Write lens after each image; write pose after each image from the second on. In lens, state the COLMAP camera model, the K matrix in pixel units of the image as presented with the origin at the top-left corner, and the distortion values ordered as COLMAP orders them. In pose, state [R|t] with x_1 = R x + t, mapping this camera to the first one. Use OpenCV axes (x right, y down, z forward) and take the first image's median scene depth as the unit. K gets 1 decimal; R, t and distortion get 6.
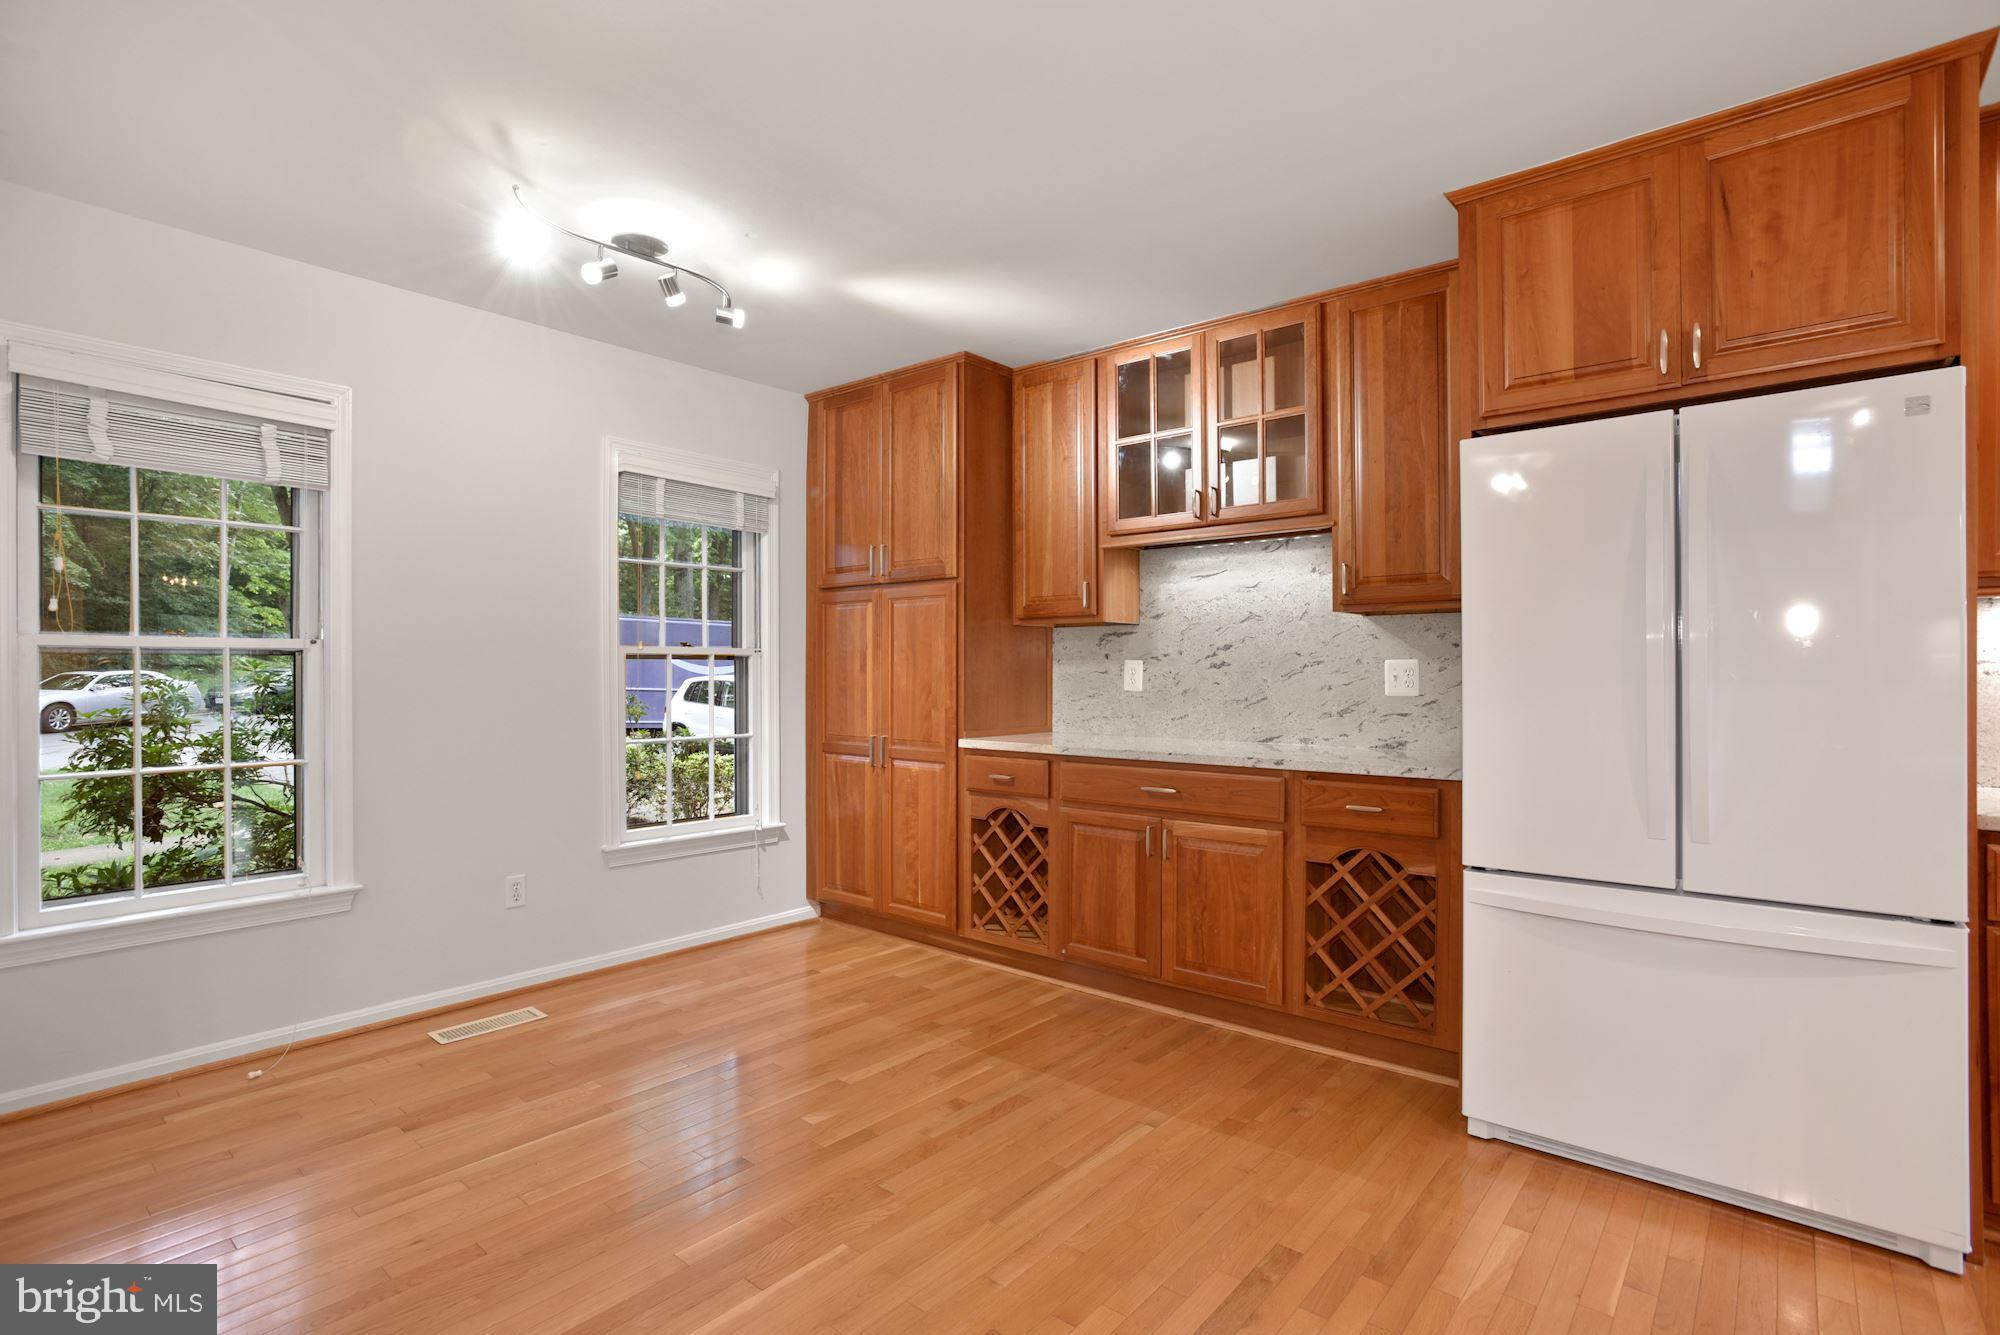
lens RADIAL K [[946.4, 0, 1000.7], [0, 946.4, 675.5], [0, 0, 1]] dist [-0.006580, 0.000548]
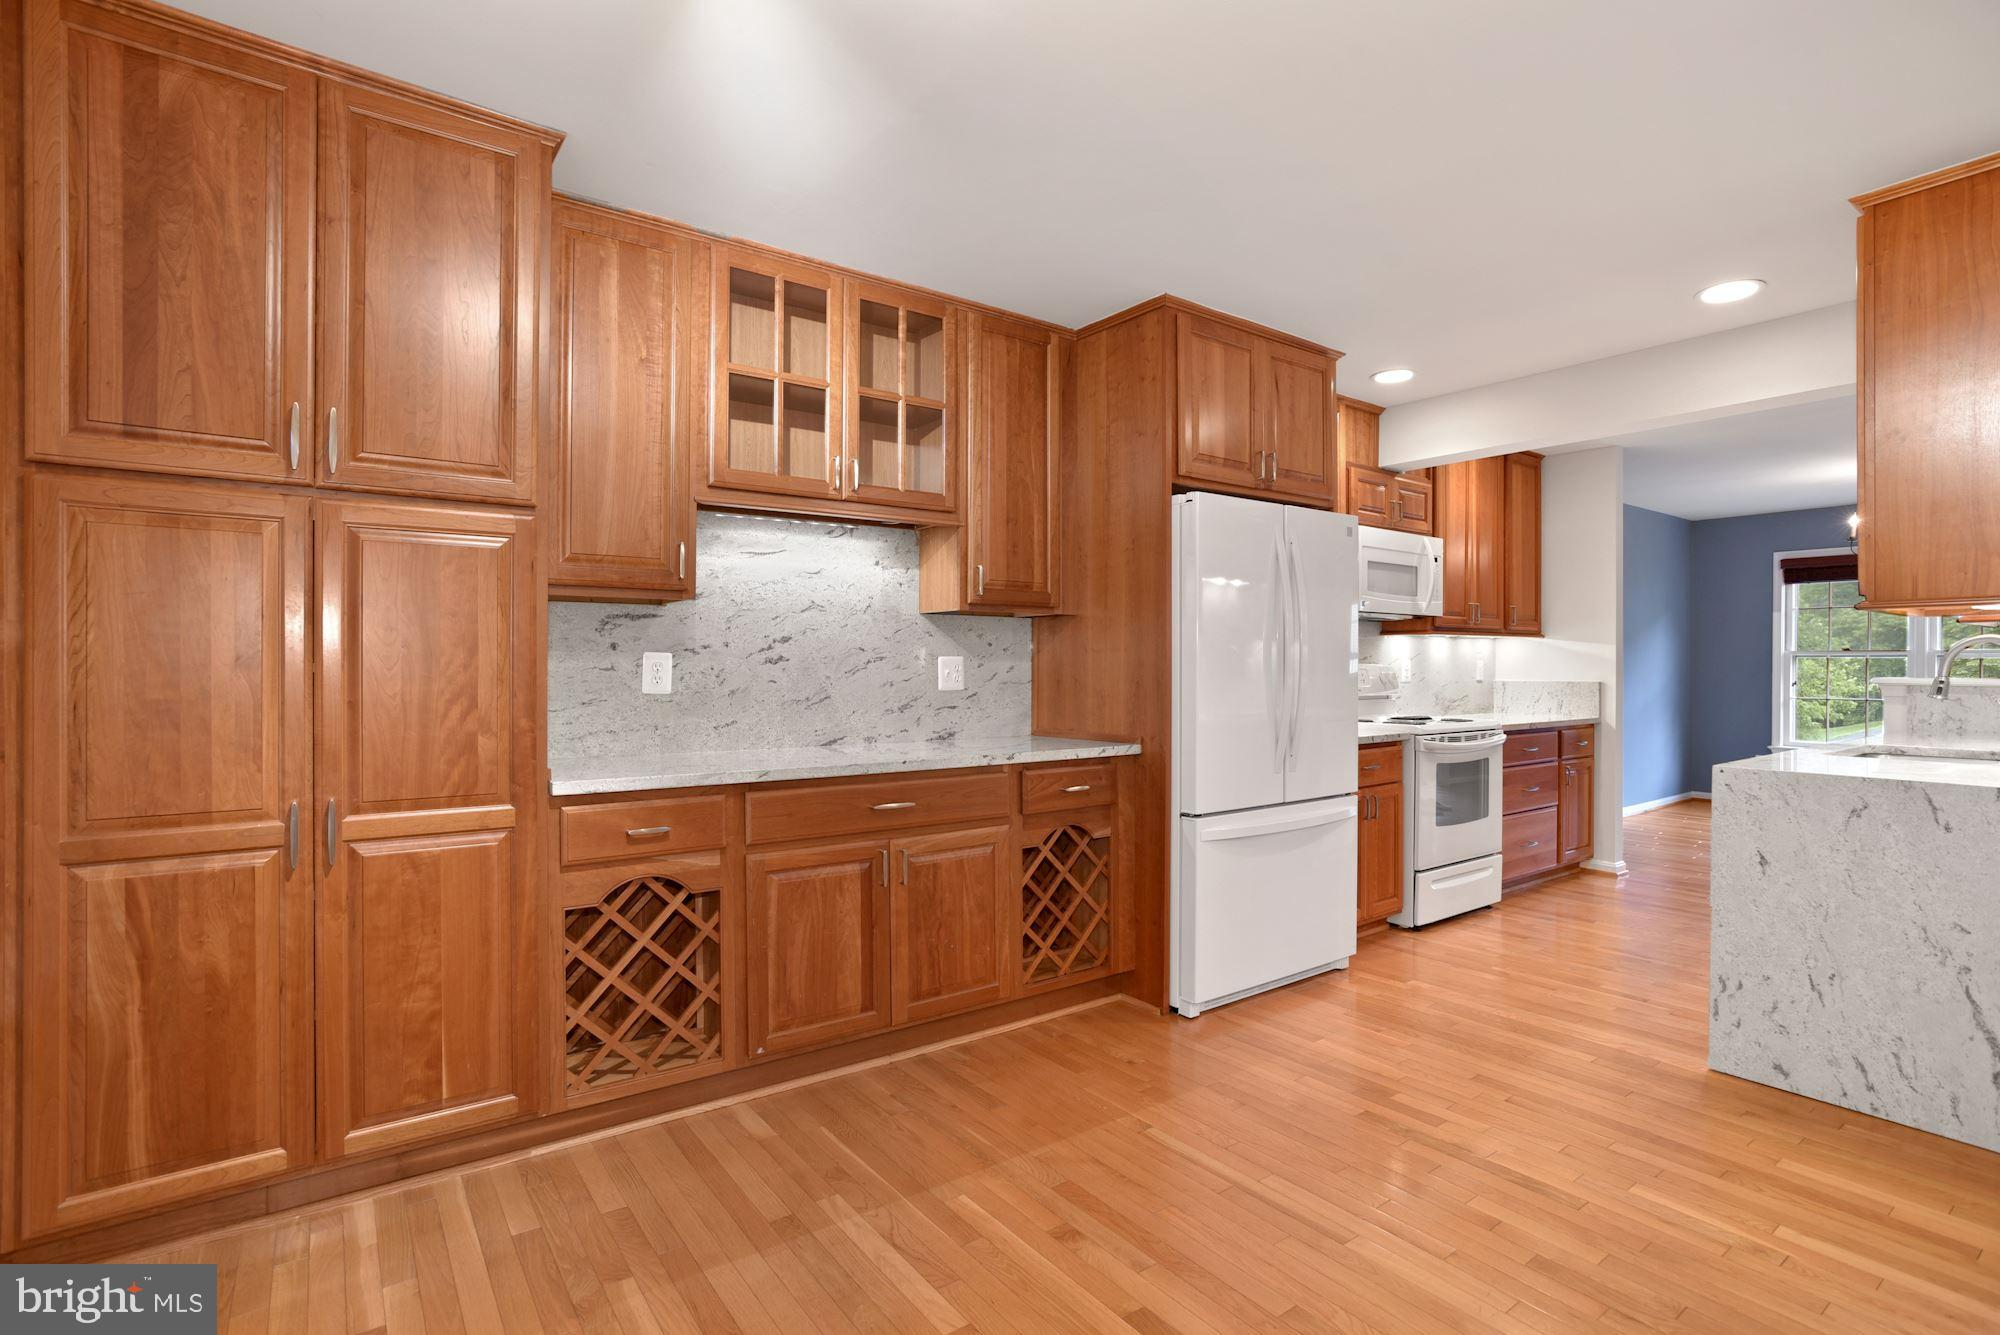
lens RADIAL K [[946.4, 0, 1000.7], [0, 946.4, 675.5], [0, 0, 1]] dist [-0.006580, 0.000548]
pose [[0.269706, -0.007728, 0.962912, -0.564646], [0.004764, 0.999966, 0.006691, -0.001962], [-0.962931, 0.002782, 0.269734, 0.603890]]
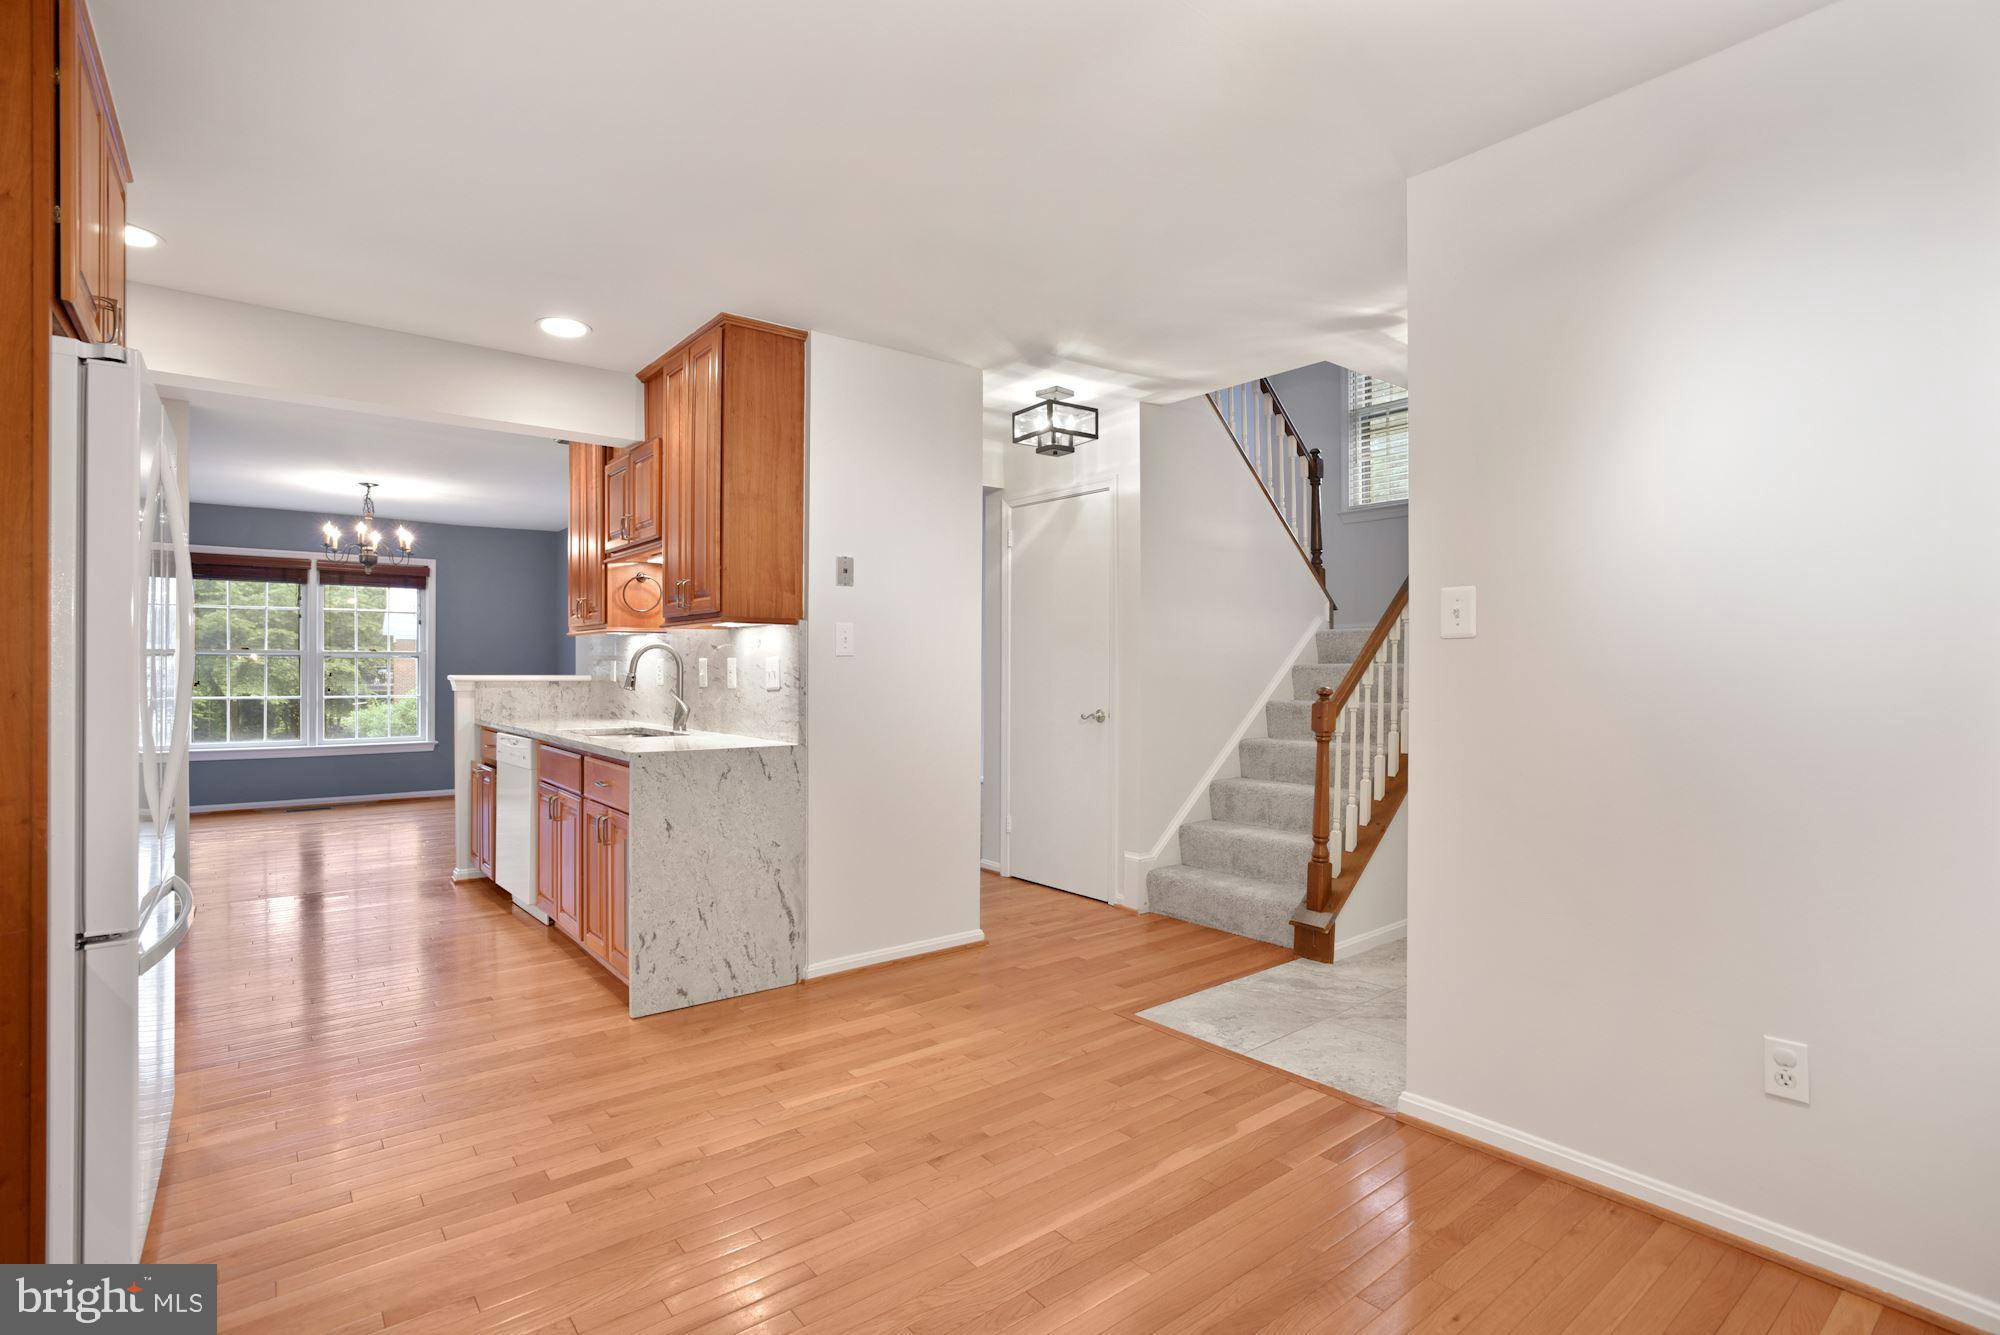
lens RADIAL K [[946.4, 0, 1000.7], [0, 946.4, 675.5], [0, 0, 1]] dist [-0.006580, 0.000548]
pose [[-0.973384, -0.002663, 0.229164, -0.212364], [-0.001480, 0.999985, 0.005332, 0.002105], [-0.229174, 0.004851, -0.973373, 1.022685]]
